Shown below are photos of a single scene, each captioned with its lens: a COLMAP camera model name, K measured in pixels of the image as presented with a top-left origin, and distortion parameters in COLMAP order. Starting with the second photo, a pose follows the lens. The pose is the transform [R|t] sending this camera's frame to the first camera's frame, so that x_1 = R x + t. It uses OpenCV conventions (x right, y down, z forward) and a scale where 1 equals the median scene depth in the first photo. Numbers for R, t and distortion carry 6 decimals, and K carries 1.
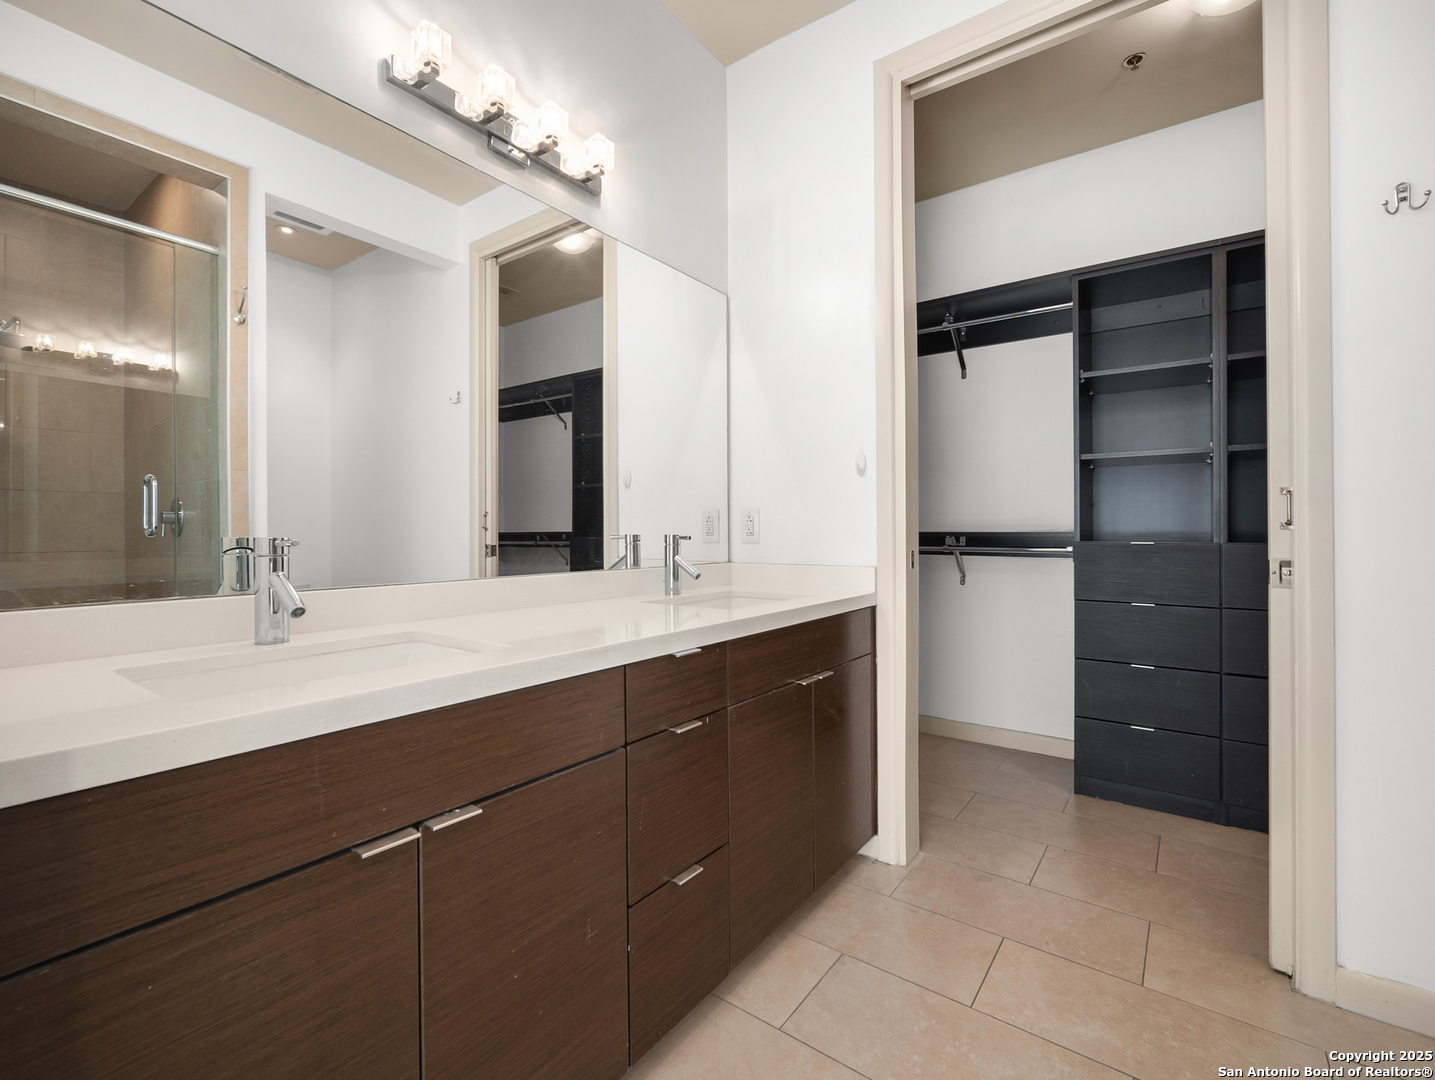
lens RADIAL K [[651.8, 0, 718.9], [0, 651.8, 532.3], [0, 0, 1]] dist [0.001869, 0.000175]
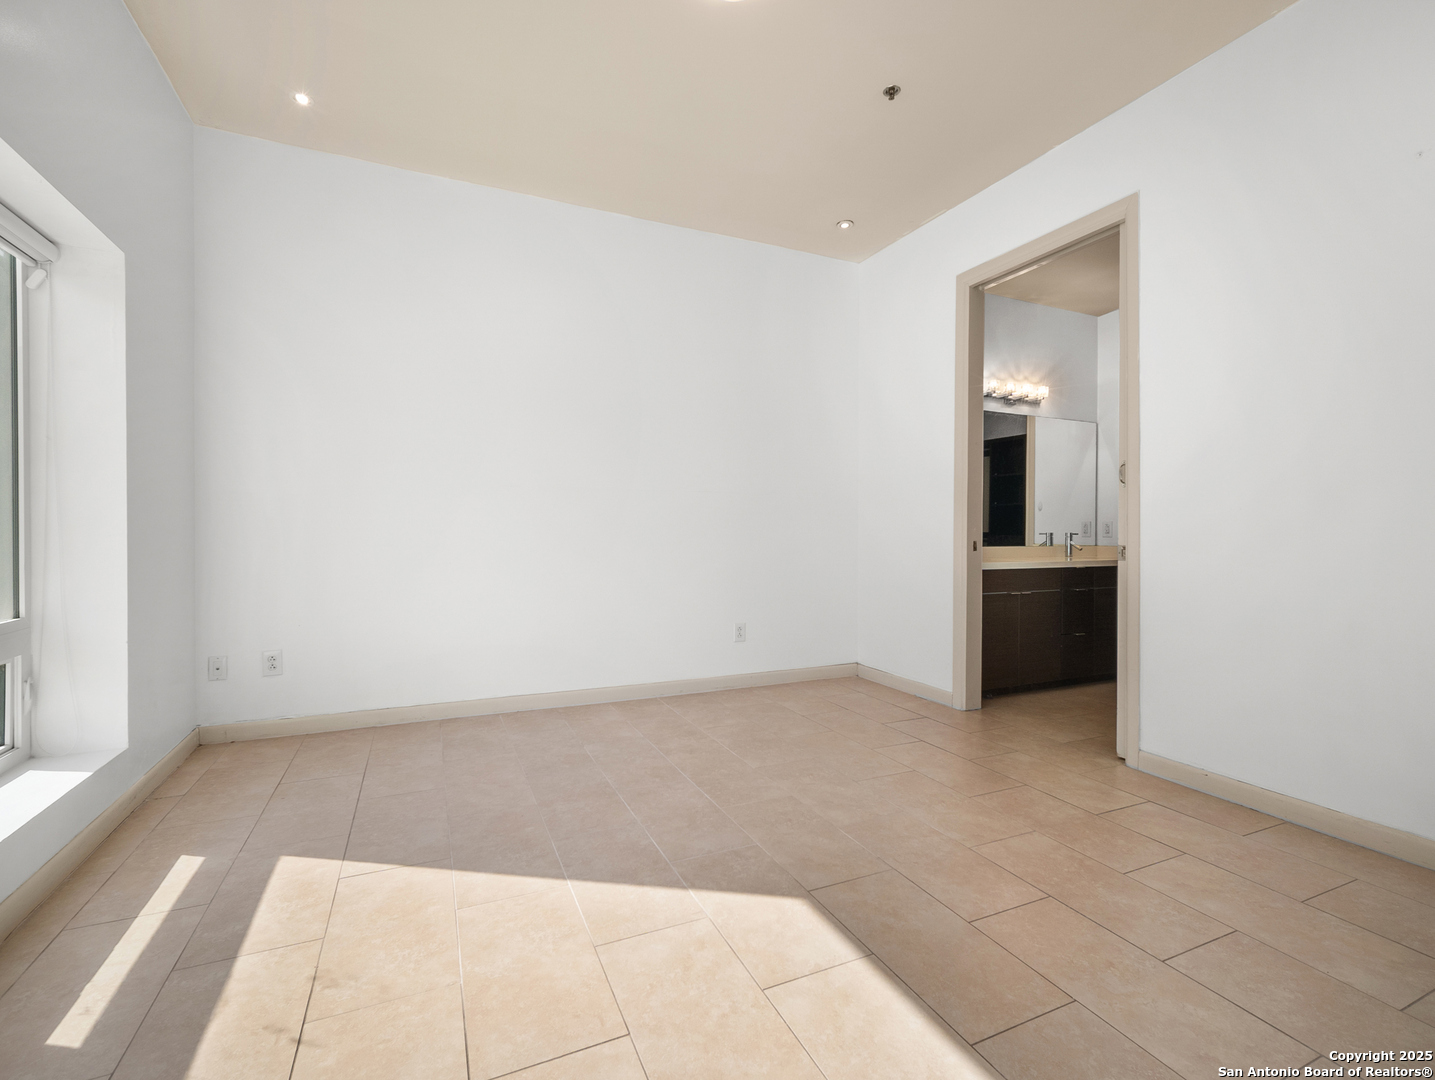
lens RADIAL K [[651.8, 0, 715.0], [0, 651.8, 531.9], [0, 0, 1]] dist [0.001869, 0.000175]
pose [[0.867115, 0.010879, -0.497988, -0.003717], [-0.010840, 0.999937, 0.002969, 0.006580], [0.497989, 0.002824, 0.867179, -1.638708]]
